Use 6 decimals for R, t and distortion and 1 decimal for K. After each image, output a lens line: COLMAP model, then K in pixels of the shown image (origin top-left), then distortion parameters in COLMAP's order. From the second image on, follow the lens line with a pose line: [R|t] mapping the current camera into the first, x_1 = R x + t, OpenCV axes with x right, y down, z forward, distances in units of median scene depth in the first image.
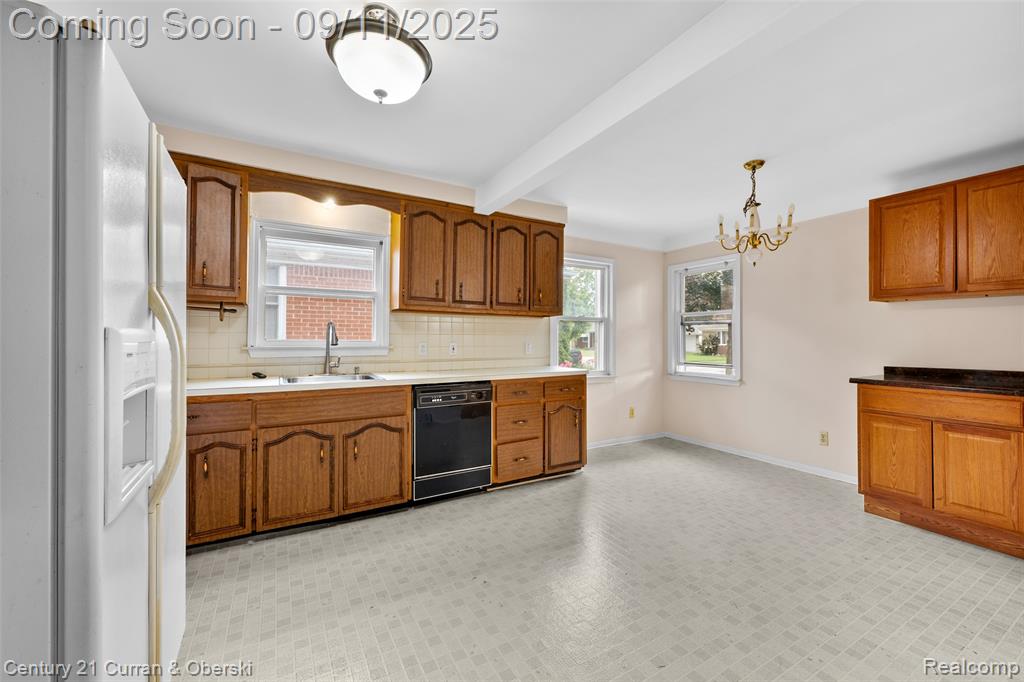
lens RADIAL K [[407.2, 0, 511.5], [0, 407.2, 333.3], [0, 0, 1]] dist [0.000565, 0.000087]
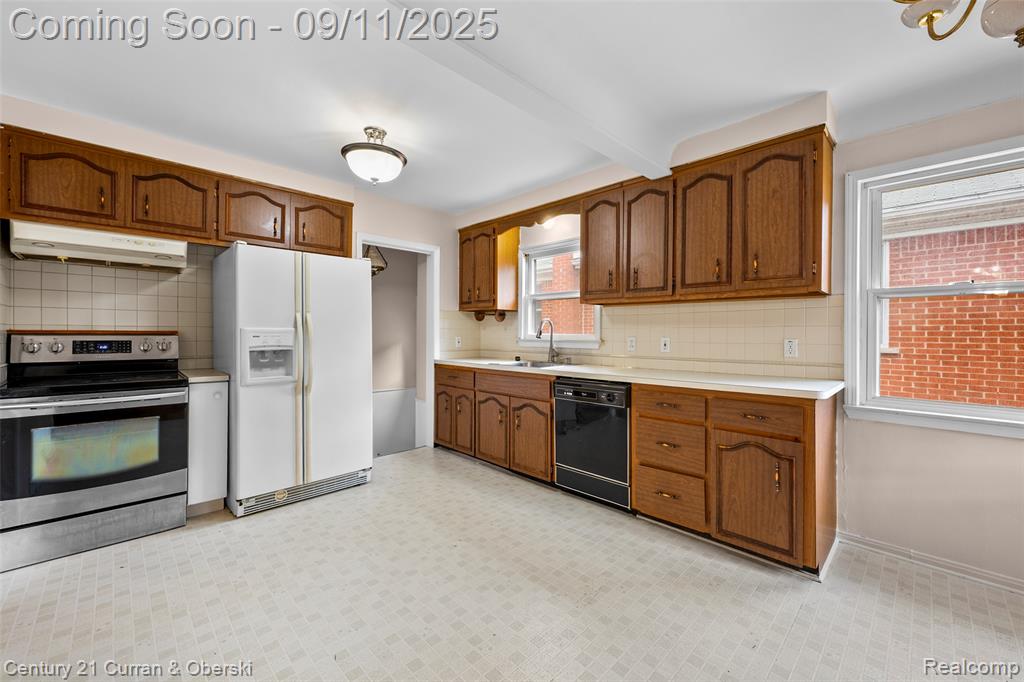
lens RADIAL K [[407.2, 0, 511.5], [0, 407.2, 333.3], [0, 0, 1]] dist [0.000565, 0.000087]
pose [[0.251355, -0.003575, -0.967888, 0.766502], [0.009878, 0.999951, -0.001128, 0.015378], [0.967845, -0.009278, 0.251378, 0.621863]]
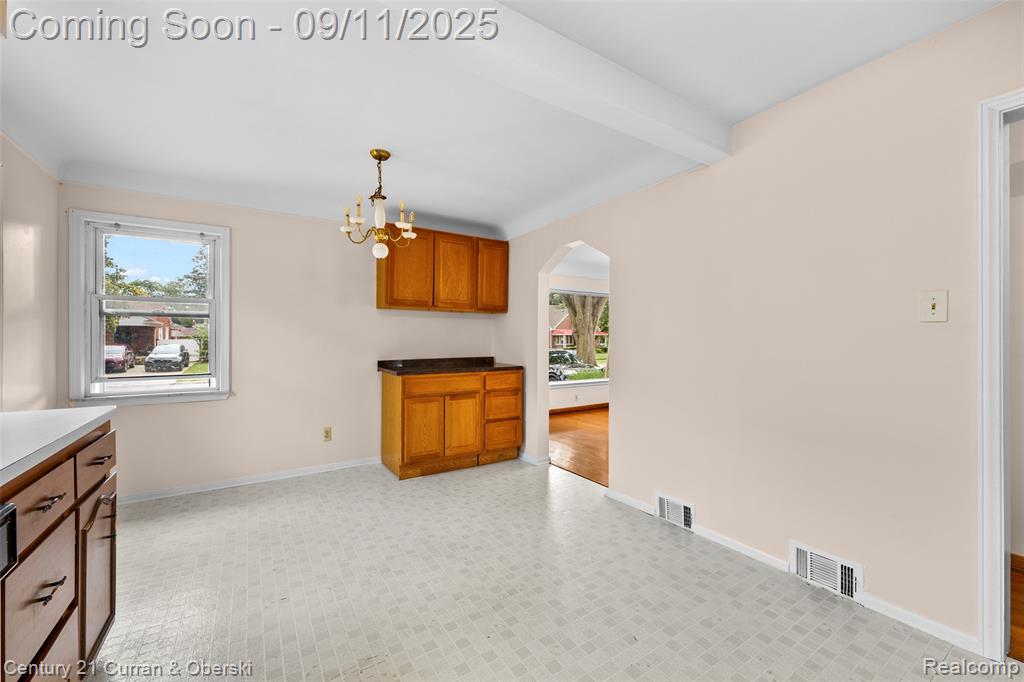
lens RADIAL K [[411.6, 0, 512.2], [0, 411.6, 338.8], [0, 0, 1]] dist [0.000529, 0.000037]
pose [[-0.050052, -0.002989, 0.998742, -0.379254], [-0.013970, 0.999900, 0.002292, 0.008148], [-0.998649, -0.013837, -0.050089, 0.739467]]
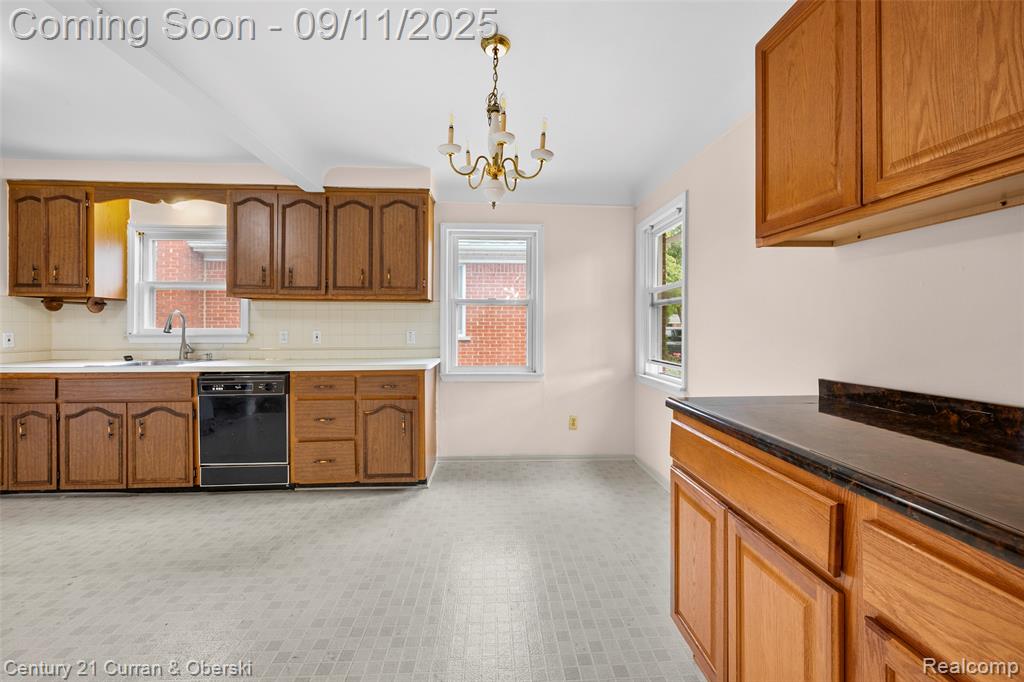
lens RADIAL K [[408.5, 0, 511.5], [0, 408.5, 328.9], [0, 0, 1]] dist [-0.000918, 0.000083]
pose [[0.892866, -0.002618, -0.450315, 0.906943], [0.008912, 0.999890, 0.011856, 0.014356], [0.450234, -0.014599, 0.892791, 0.447723]]
